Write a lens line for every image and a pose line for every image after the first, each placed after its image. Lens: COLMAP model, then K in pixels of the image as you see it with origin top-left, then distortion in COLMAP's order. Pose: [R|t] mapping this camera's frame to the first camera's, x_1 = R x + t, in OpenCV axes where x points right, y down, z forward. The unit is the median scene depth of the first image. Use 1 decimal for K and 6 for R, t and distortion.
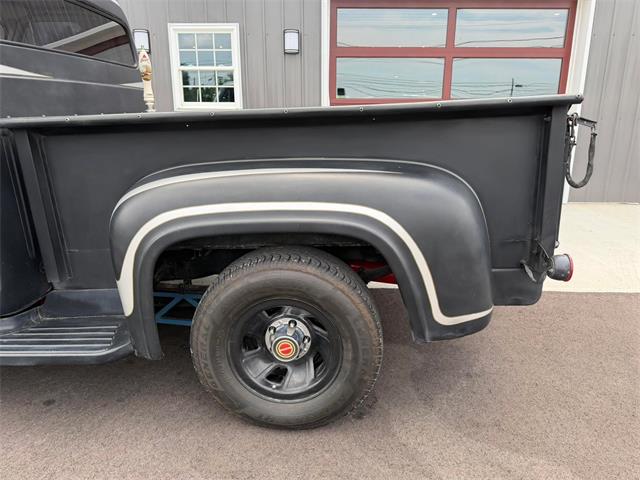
lens RADIAL K [[452.0, 0, 325.2], [0, 452.0, 239.1], [0, 0, 1]] dist [0.035181, -0.044173]
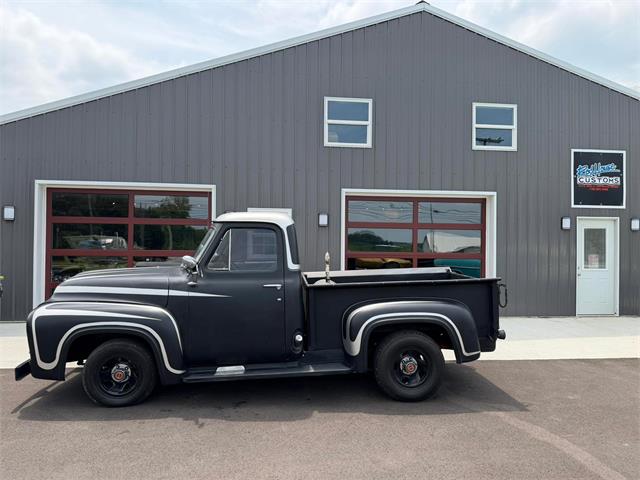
lens RADIAL K [[446.1, 0, 320.0], [0, 446.1, 240.0], [0, 0, 1]] dist [0.082032, -0.135262]
pose [[0.991129, 0.008220, 0.132647, -0.955599], [0.027463, 0.963876, -0.264933, 0.195611], [-0.130033, 0.266226, 0.955100, -1.650594]]
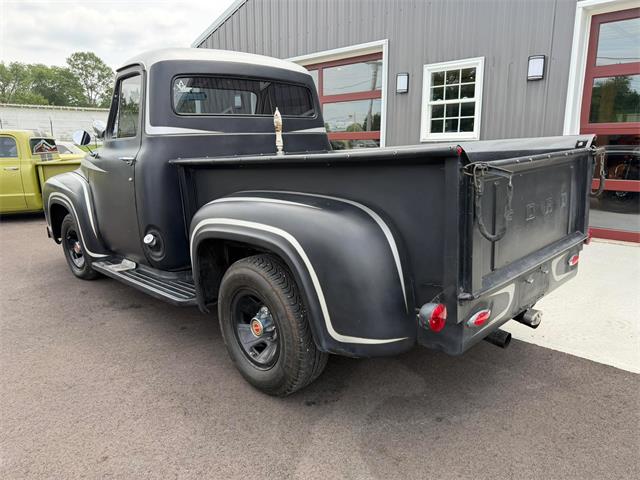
lens RADIAL K [[456.8, 0, 323.4], [0, 456.8, 237.8], [0, 0, 1]] dist [0.005771, -0.002904]
pose [[0.736273, 0.128444, -0.664382, 0.905932], [-0.160261, 0.986986, 0.013210, -0.074569], [0.657433, 0.096748, 0.747276, 0.070082]]
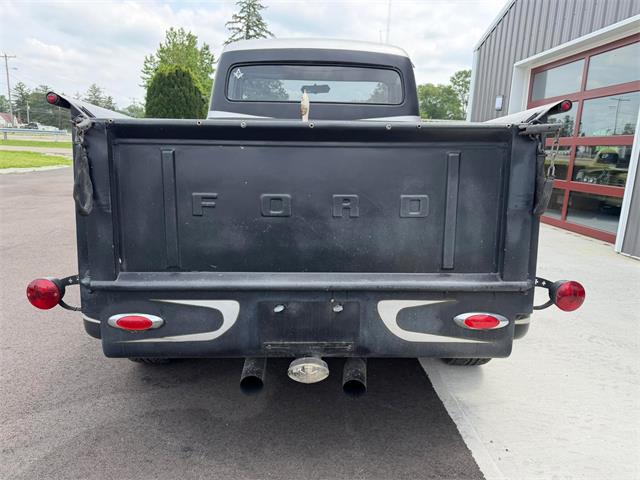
lens RADIAL K [[456.8, 0, 323.4], [0, 456.8, 237.8], [0, 0, 1]] dist [0.005771, -0.002904]
pose [[0.072023, 0.187057, -0.979705, 1.285094], [-0.289665, 0.943843, 0.158915, -0.301451], [0.954414, 0.272341, 0.122163, 1.263157]]
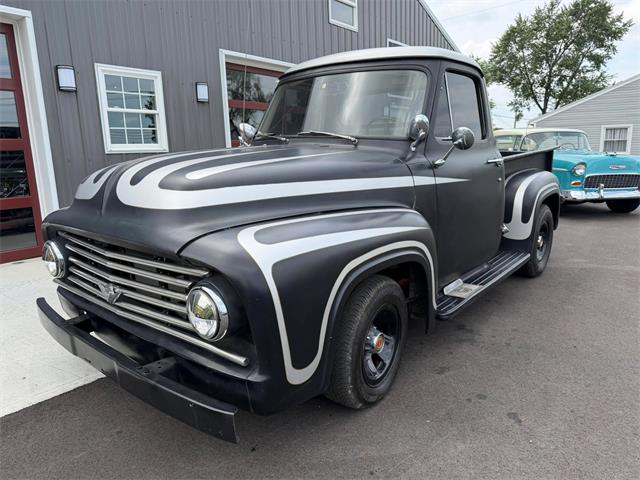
lens RADIAL K [[456.8, 0, 323.4], [0, 456.8, 237.8], [0, 0, 1]] dist [0.005771, -0.002904]
pose [[0.594669, -0.168856, 0.786038, -2.785935], [0.225295, 0.973522, 0.038687, -0.157192], [-0.771758, 0.154085, 0.616966, 0.317280]]
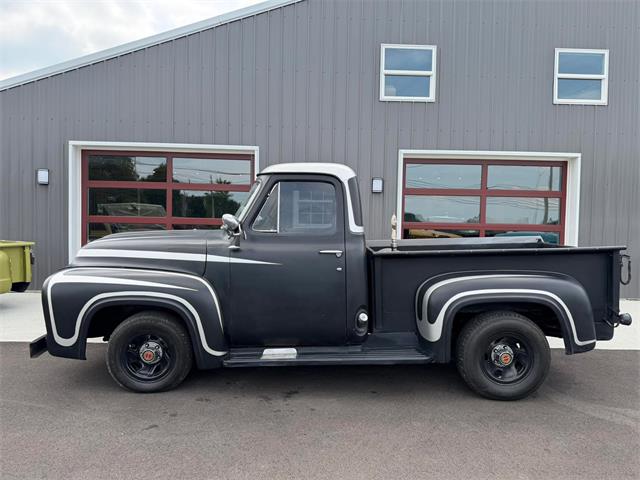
lens RADIAL K [[446.1, 0, 320.0], [0, 446.1, 240.0], [0, 0, 1]] dist [0.082032, -0.135262]
pose [[0.998852, 0.013371, 0.045996, -1.029670], [-0.003020, 0.975919, -0.218111, 0.157552], [-0.047804, 0.217722, 0.974840, -1.116004]]
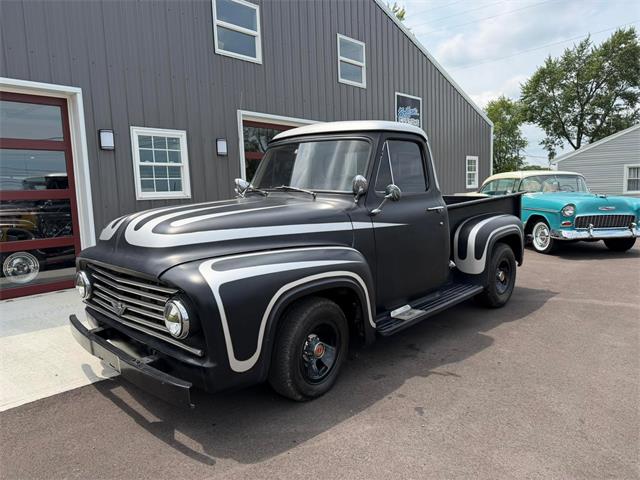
lens RADIAL K [[452.0, 0, 325.2], [0, 452.0, 239.1], [0, 0, 1]] dist [0.035181, -0.044173]
pose [[0.651672, -0.105495, 0.751129, -2.922431], [0.221610, 0.973553, -0.055532, -0.081773], [-0.725405, 0.202647, 0.657816, -0.164184]]
